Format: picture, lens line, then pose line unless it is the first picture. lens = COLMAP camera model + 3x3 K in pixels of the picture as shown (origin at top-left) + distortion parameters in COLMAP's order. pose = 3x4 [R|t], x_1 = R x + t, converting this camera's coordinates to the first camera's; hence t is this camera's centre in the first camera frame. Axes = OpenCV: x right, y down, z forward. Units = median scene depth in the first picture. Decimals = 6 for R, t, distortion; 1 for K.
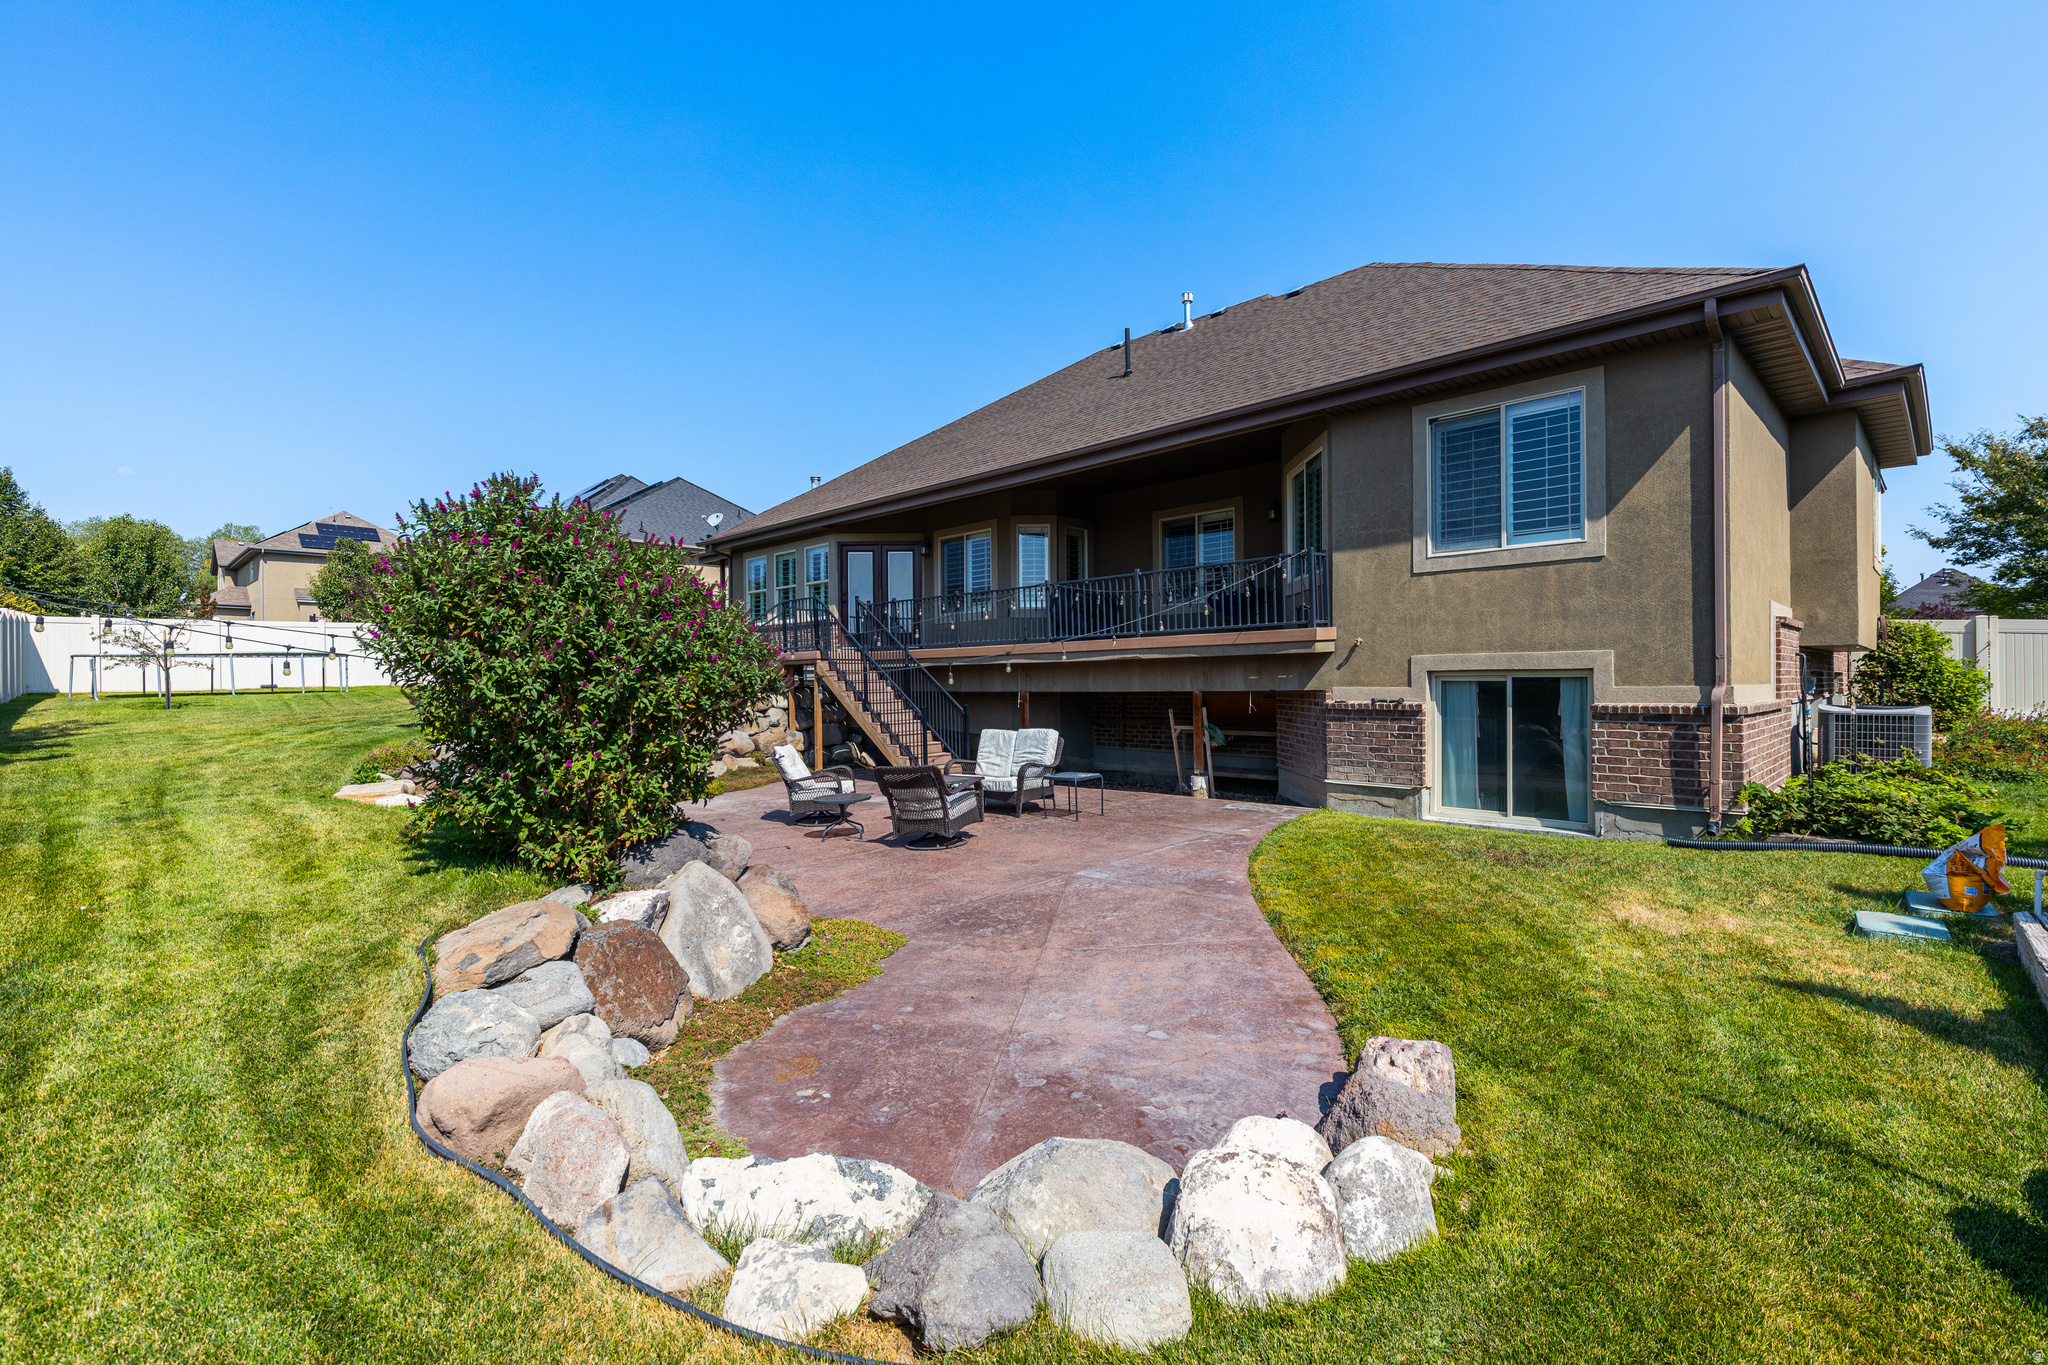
lens RADIAL K [[921.4, 0, 1032.7], [0, 921.4, 678.4], [0, 0, 1]] dist [0.007245, -0.000537]
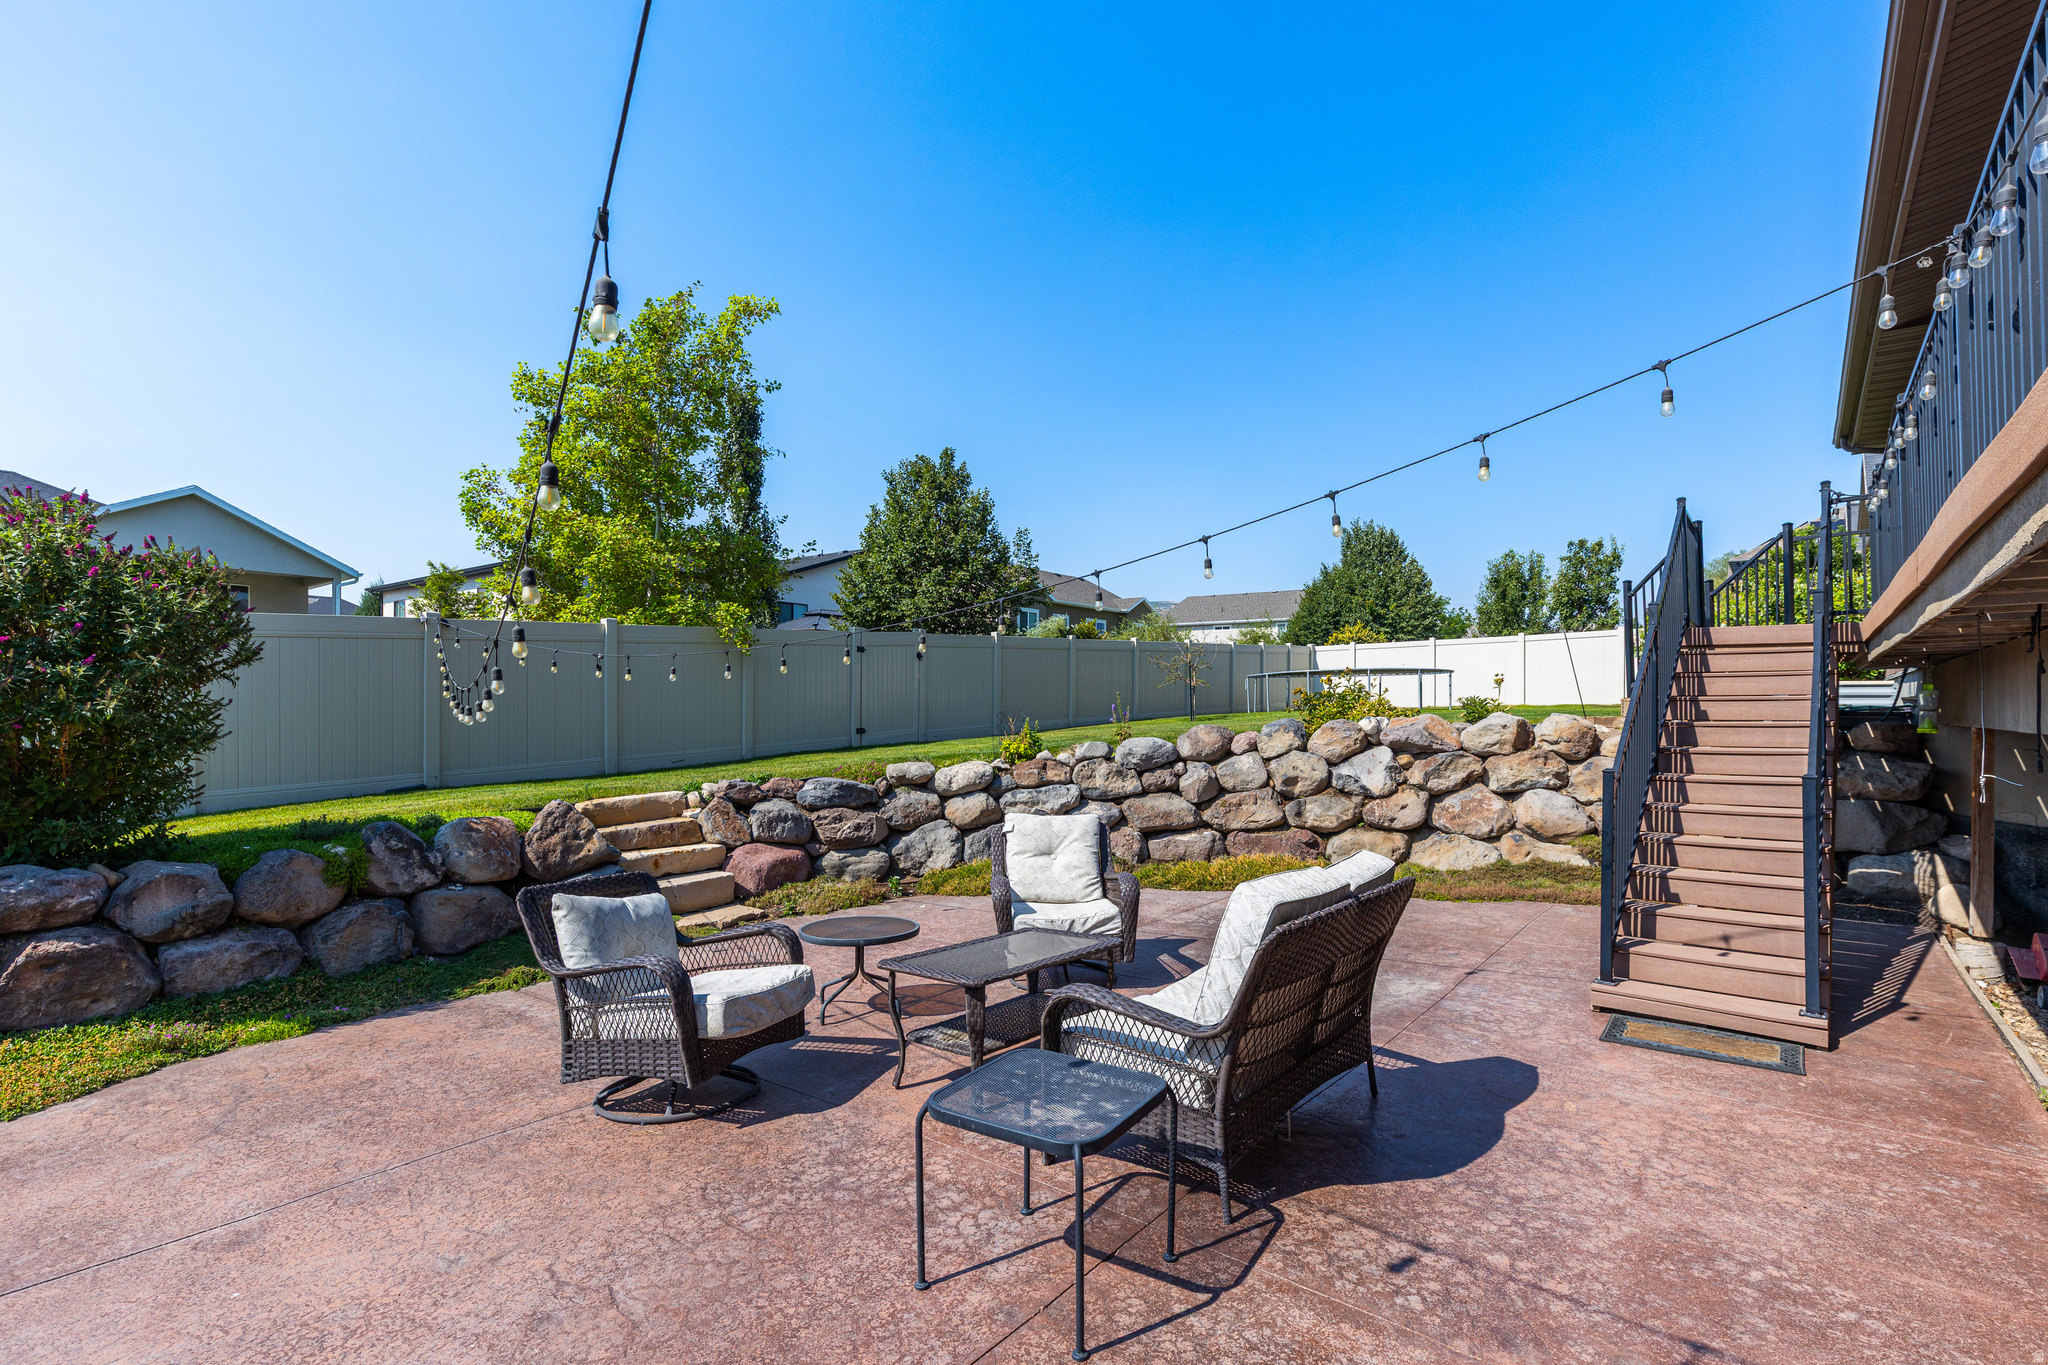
lens RADIAL K [[935.9, 0, 1032.6], [0, 935.9, 710.6], [0, 0, 1]] dist [0.007217, -0.001064]
pose [[0.098991, 0.014326, -0.994985, 0.234606], [-0.002424, 0.999897, 0.014155, 0.004699], [0.995085, 0.001011, 0.099016, 0.825239]]
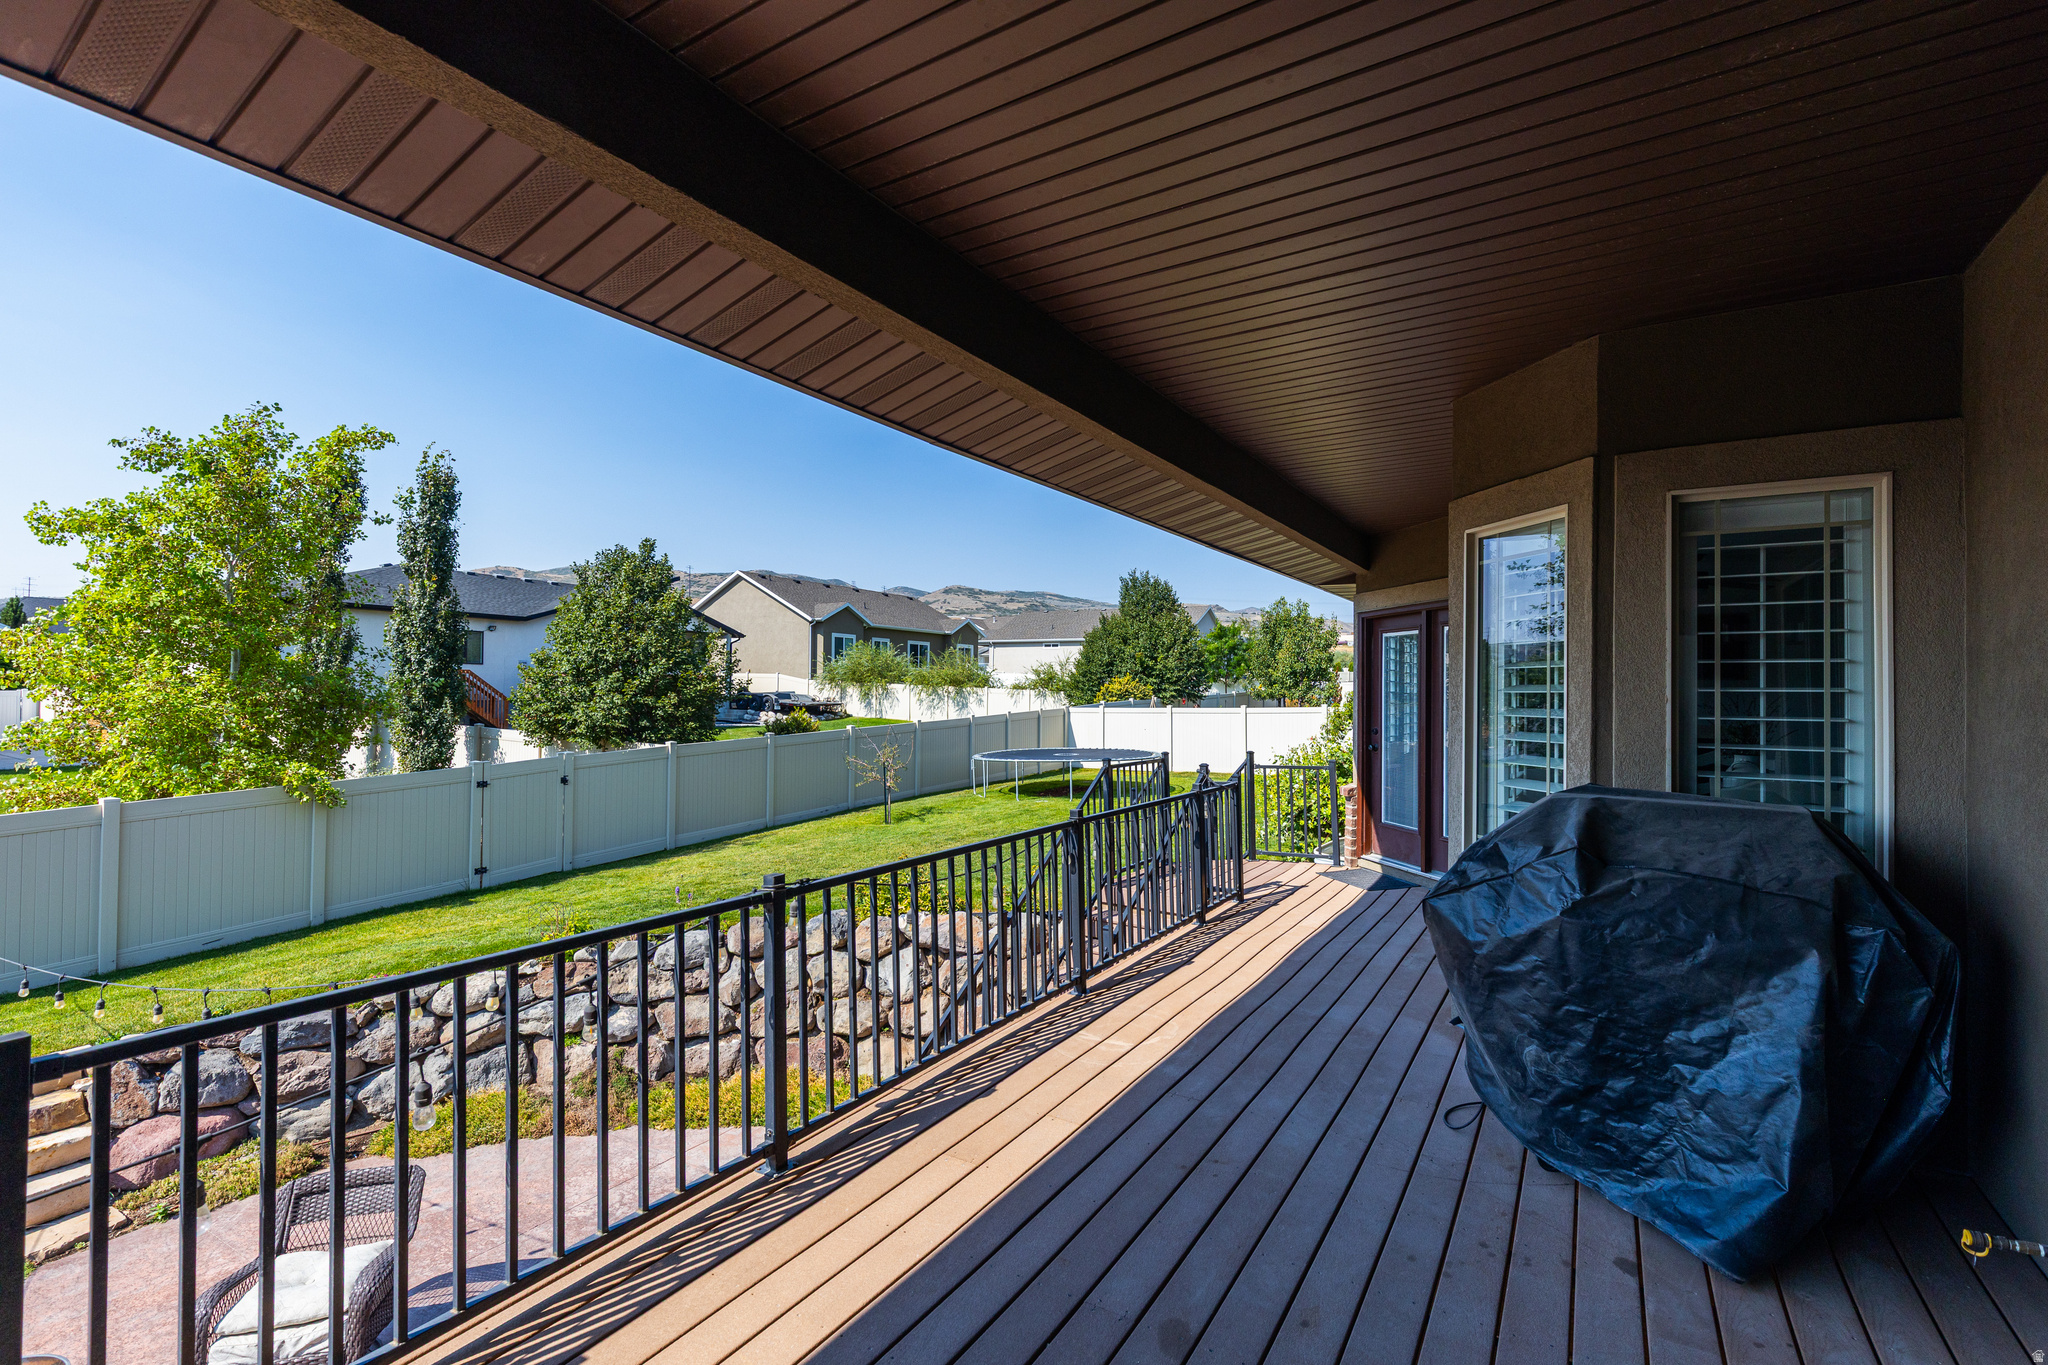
lens RADIAL K [[921.4, 0, 1032.7], [0, 921.4, 678.4], [0, 0, 1]] dist [0.007245, -0.000537]
pose [[0.228489, -0.005157, -0.973533, 0.262783], [-0.004679, 0.999969, -0.006395, -0.164812], [0.973535, 0.006016, 0.228457, 1.093204]]
